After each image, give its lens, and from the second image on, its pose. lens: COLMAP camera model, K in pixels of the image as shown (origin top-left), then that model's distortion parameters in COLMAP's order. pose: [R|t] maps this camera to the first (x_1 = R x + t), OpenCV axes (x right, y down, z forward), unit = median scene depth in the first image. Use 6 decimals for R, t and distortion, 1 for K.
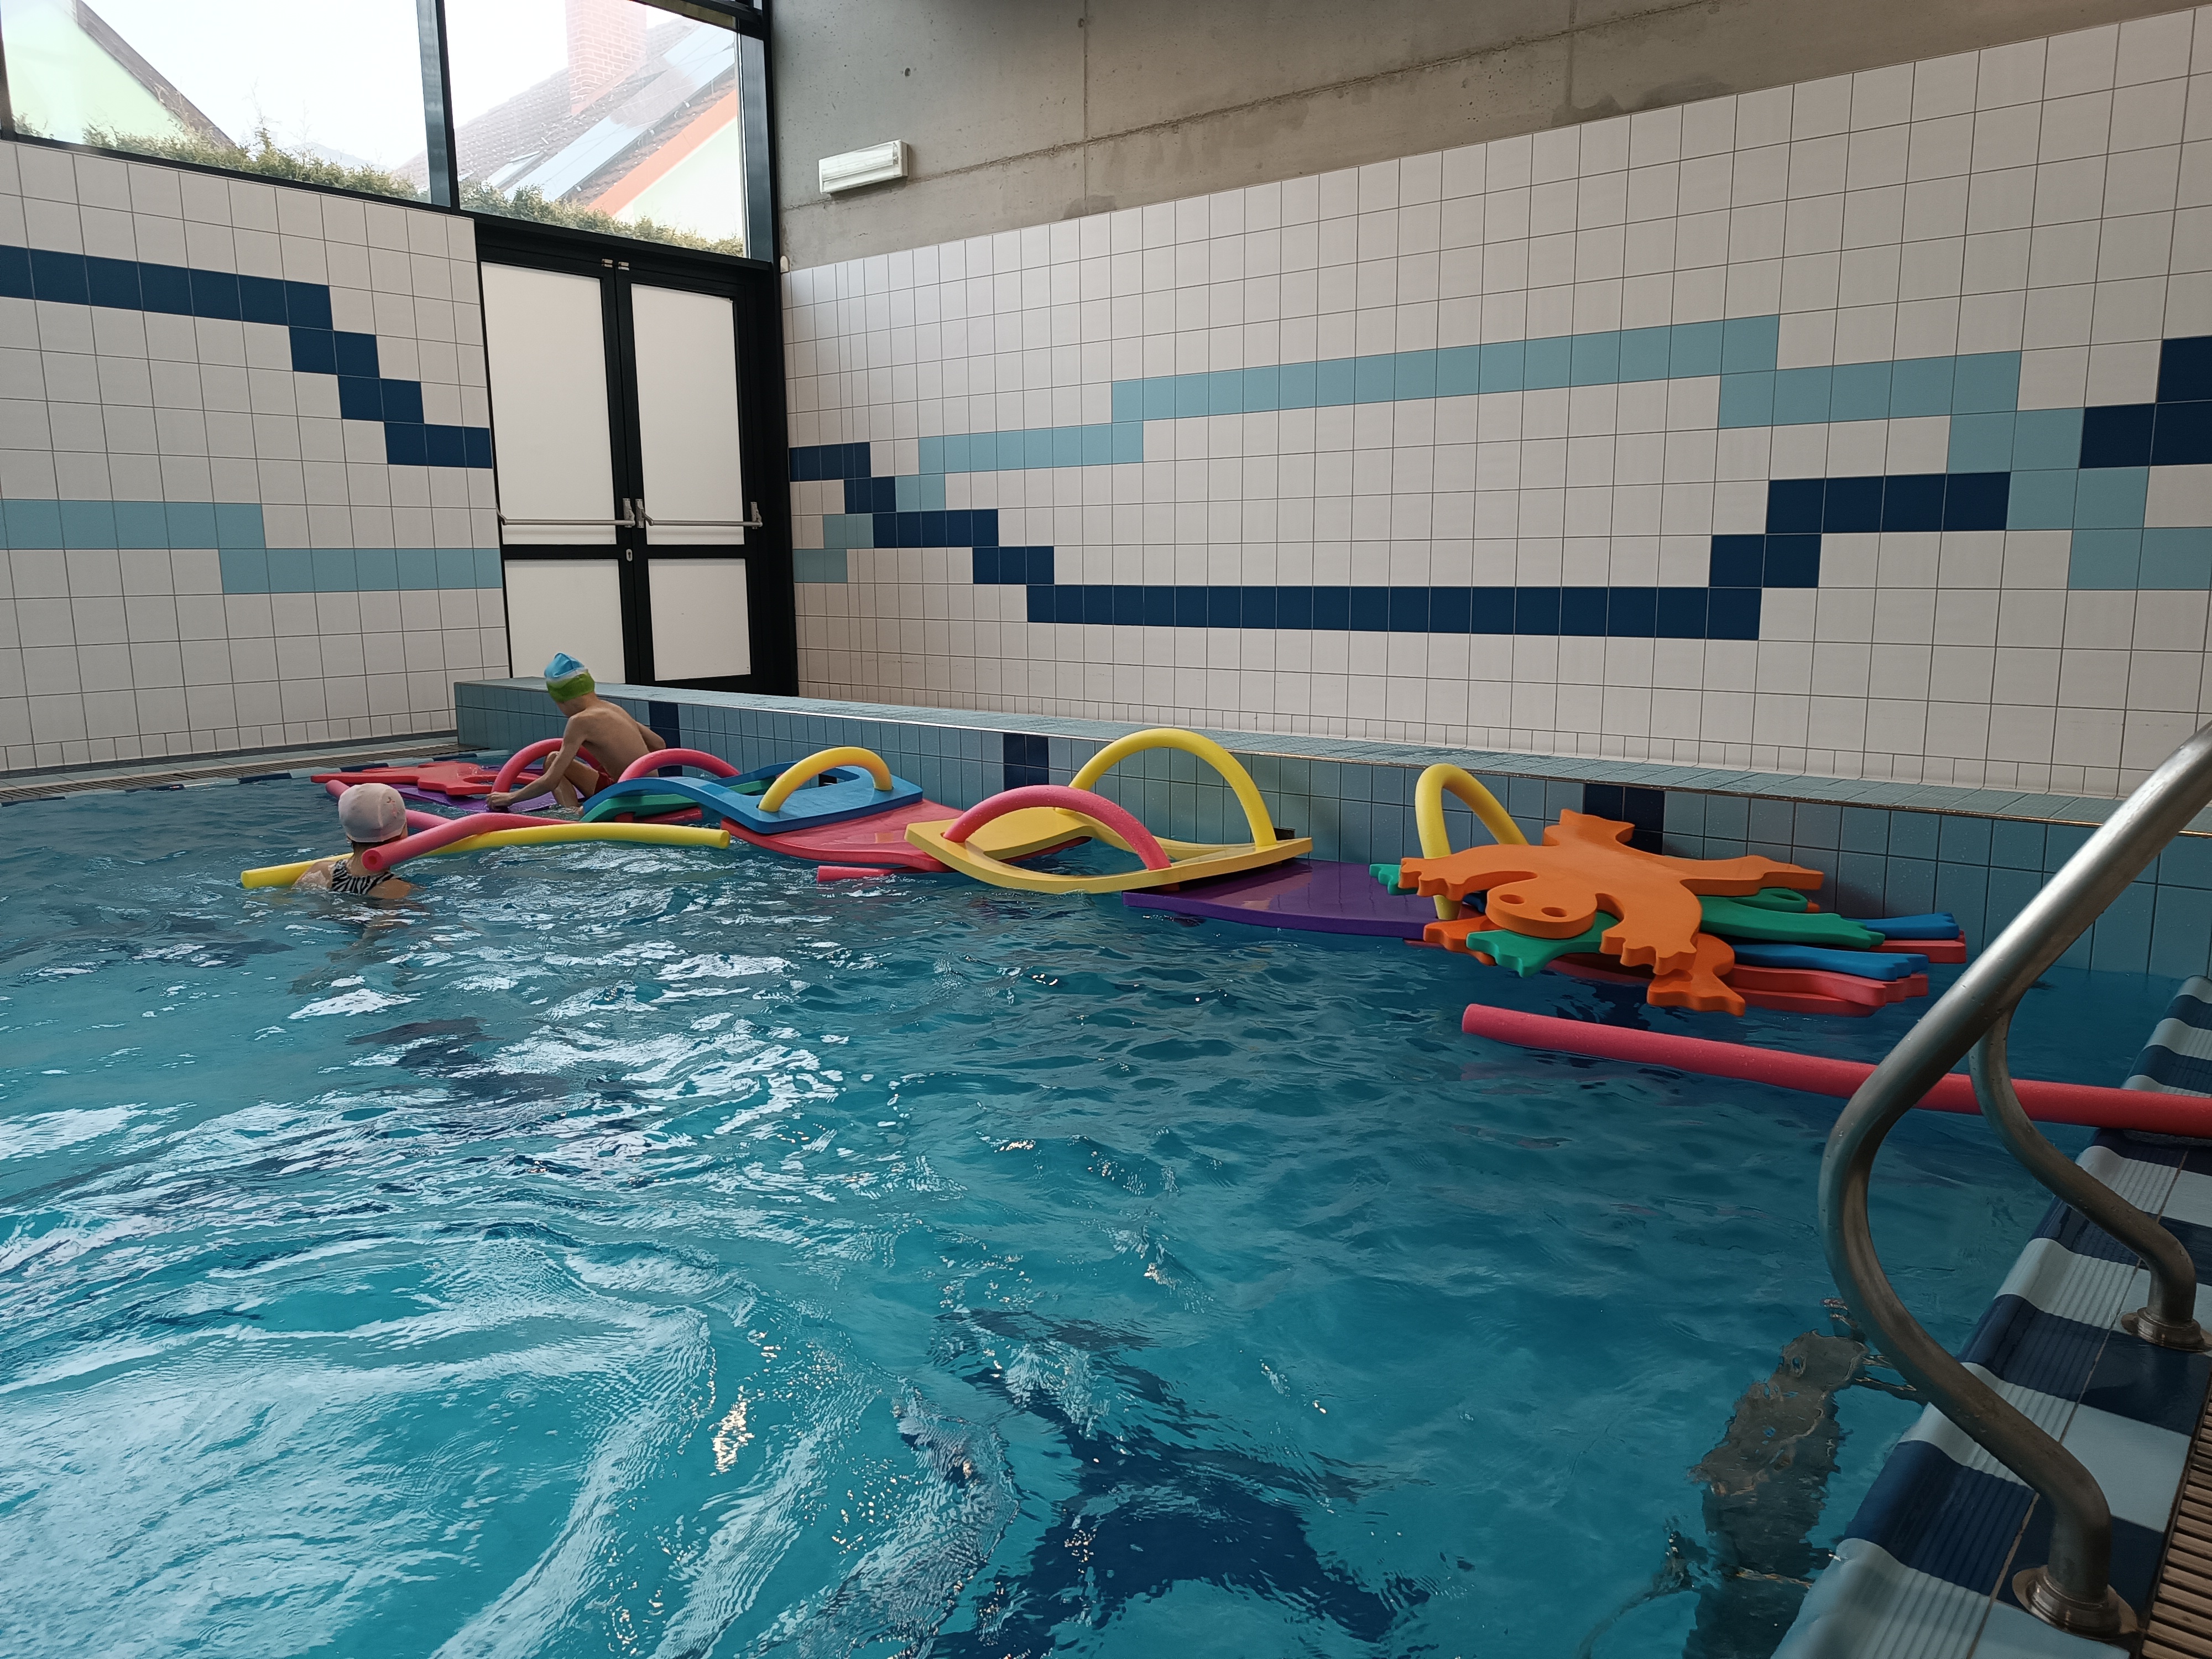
lens RADIAL K [[1576.3, 0, 1105.5], [0, 1576.3, 822.0], [0, 0, 1]] dist [0.007909, 0.000306]
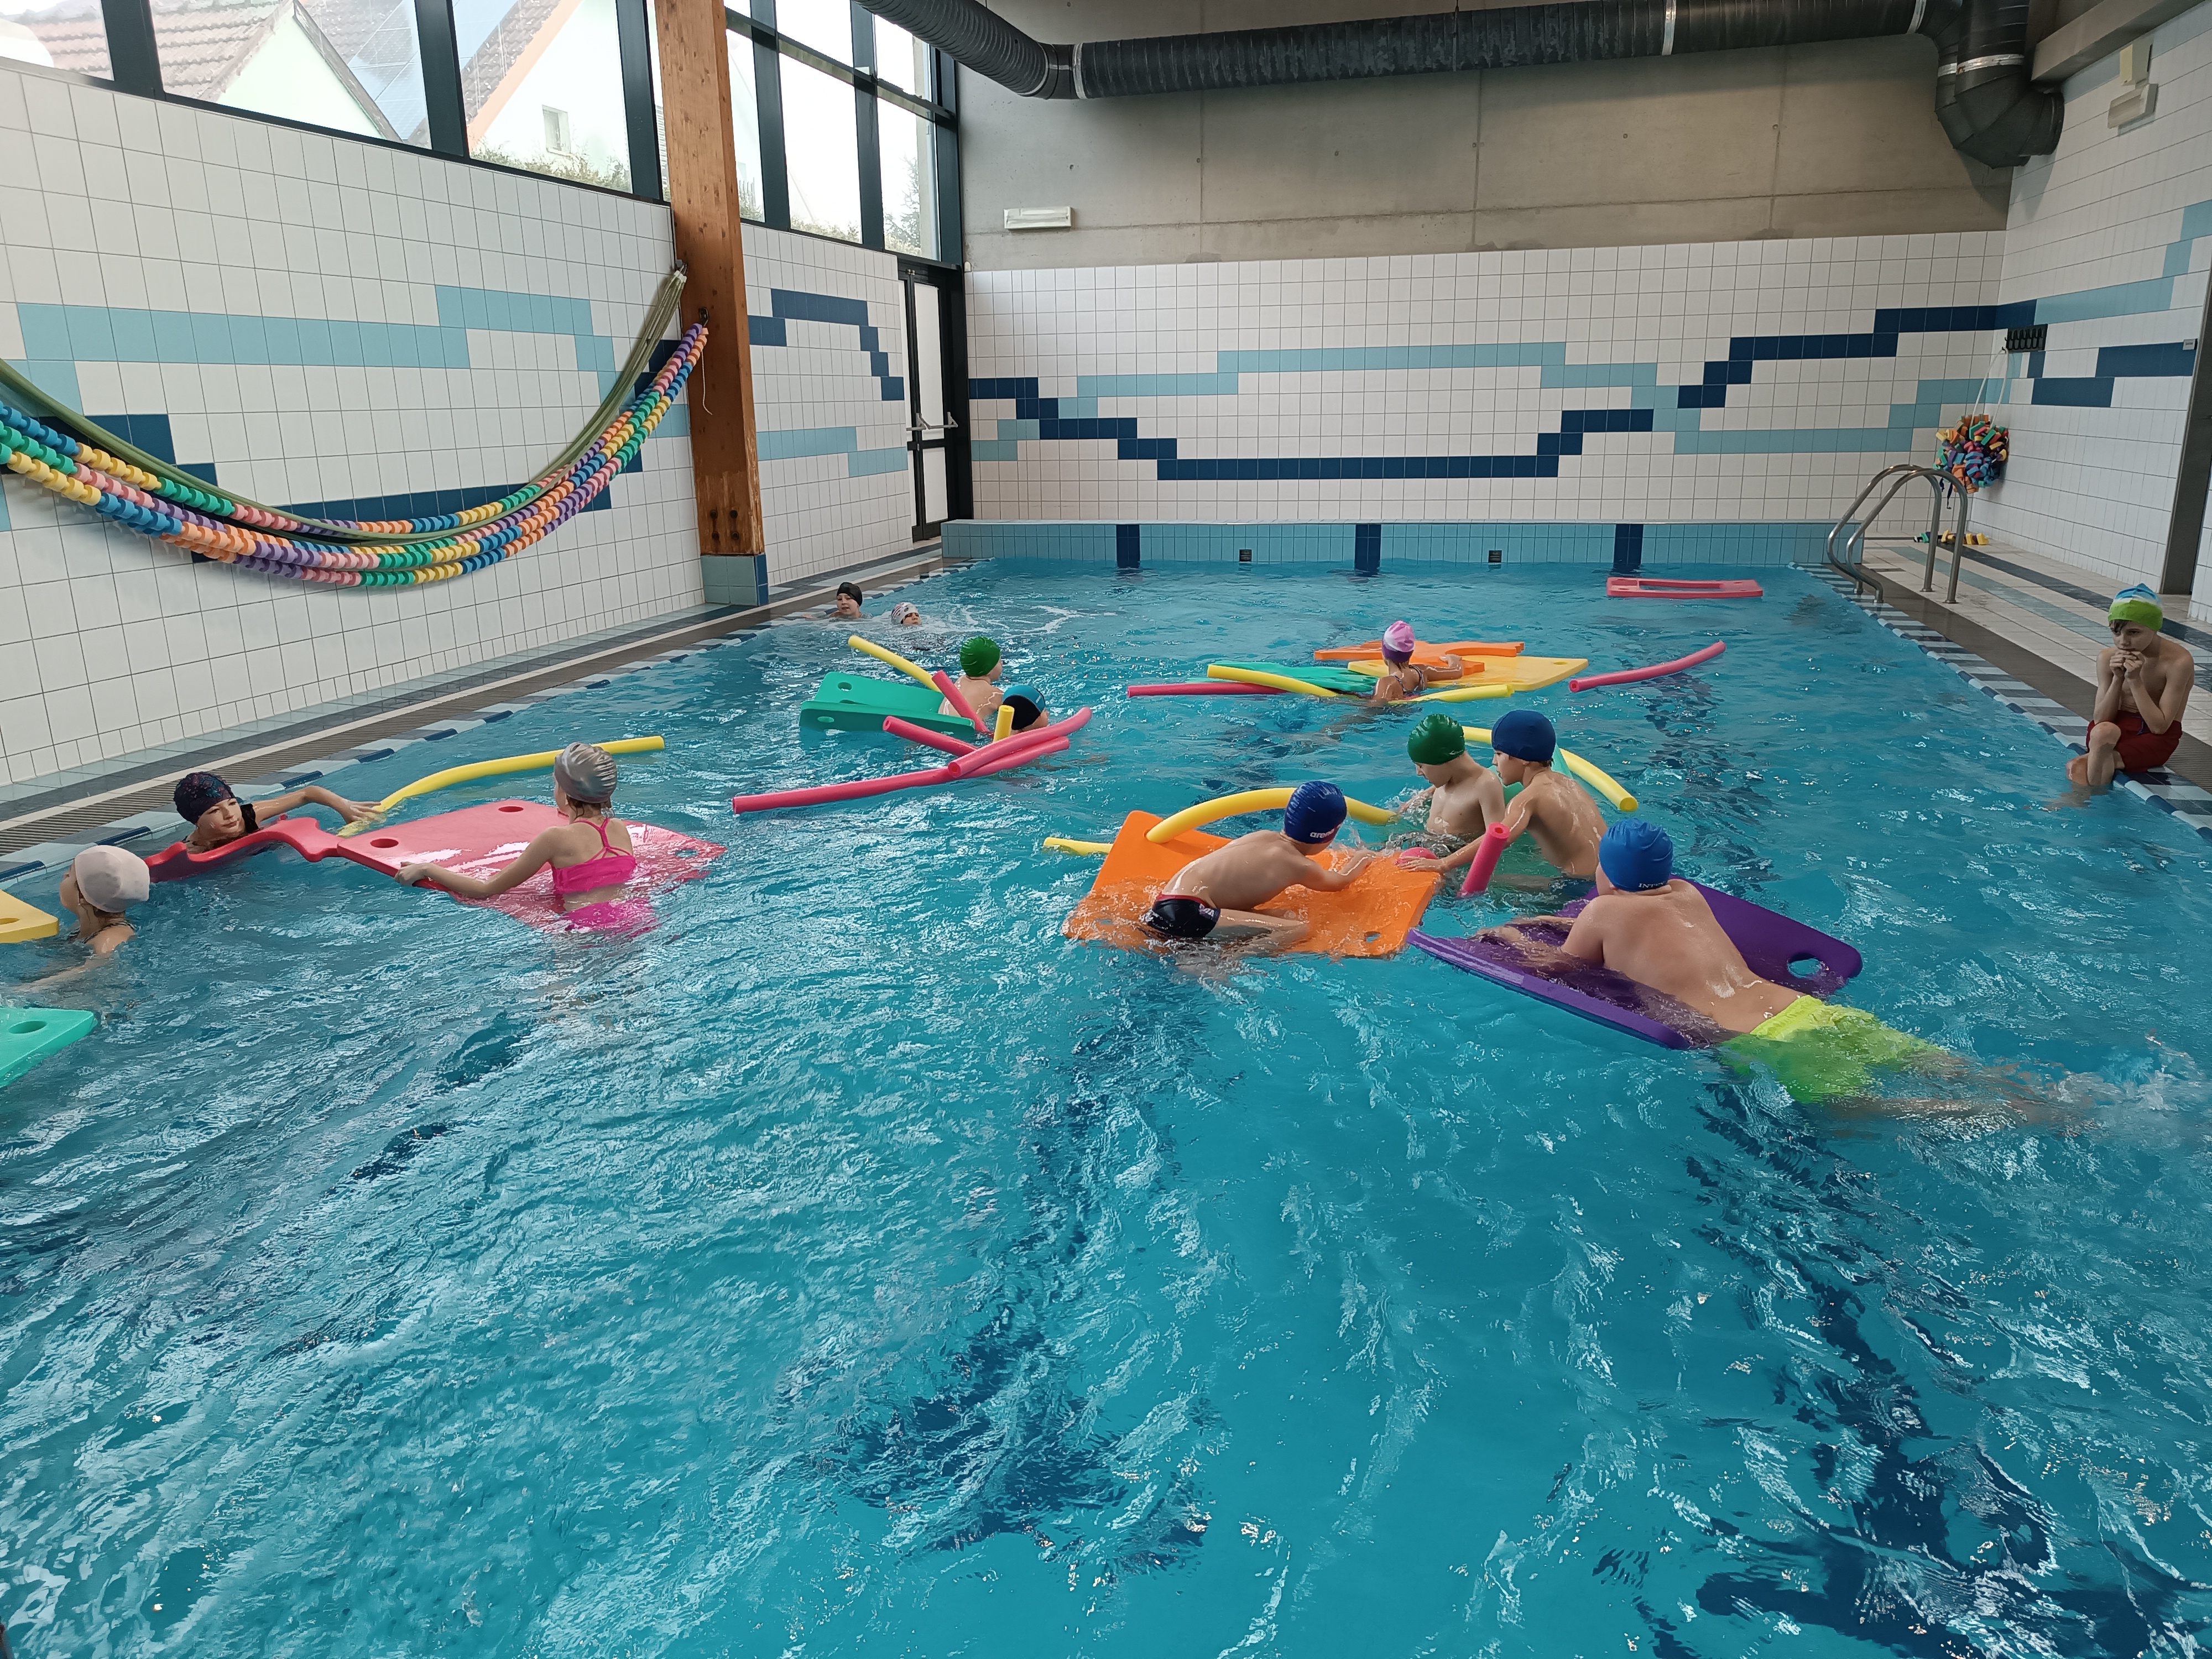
lens RADIAL K [[1576.3, 0, 1105.7], [0, 1576.3, 837.3], [0, 0, 1]] dist [0.007909, 0.000306]
pose [[0.899953, -0.125949, 0.417398, -0.989267], [0.083475, 0.989430, 0.118578, 0.066806], [-0.427921, -0.071872, 0.900954, -0.710845]]
